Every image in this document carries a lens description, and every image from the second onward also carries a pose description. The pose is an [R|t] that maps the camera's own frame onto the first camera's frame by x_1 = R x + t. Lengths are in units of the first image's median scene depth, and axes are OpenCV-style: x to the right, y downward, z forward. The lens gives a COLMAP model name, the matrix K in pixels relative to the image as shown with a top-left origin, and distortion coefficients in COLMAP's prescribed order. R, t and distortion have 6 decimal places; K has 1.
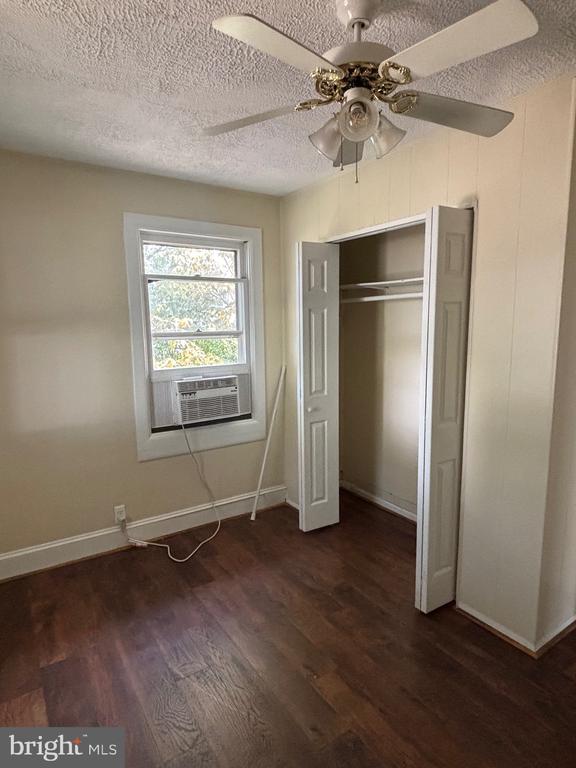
lens RADIAL K [[450.3, 0, 288.1], [0, 450.3, 385.3], [0, 0, 1]] dist [0.005118, -0.008244]
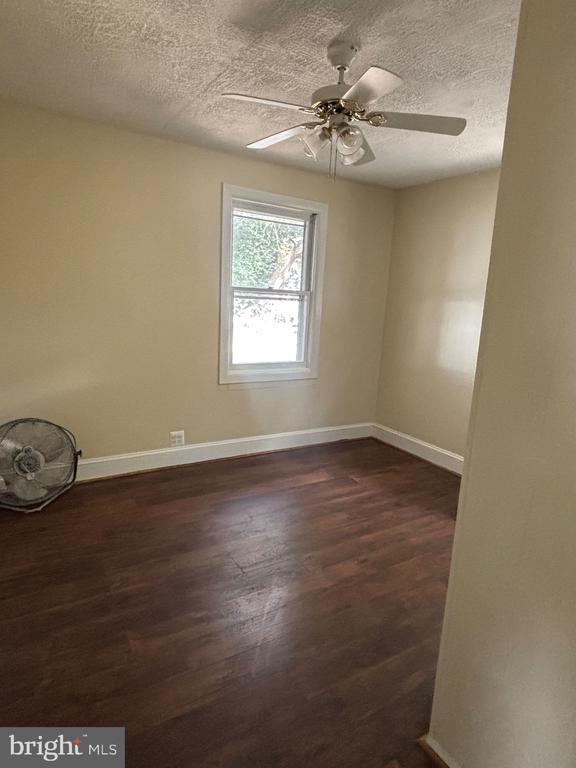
lens RADIAL K [[450.3, 0, 290.7], [0, 450.3, 384.9], [0, 0, 1]] dist [0.005118, -0.008244]
pose [[-0.045153, 0.209690, -0.976725, 1.062354], [-0.189333, 0.958205, 0.214466, -0.078070], [0.980874, 0.194610, -0.003565, 0.618827]]
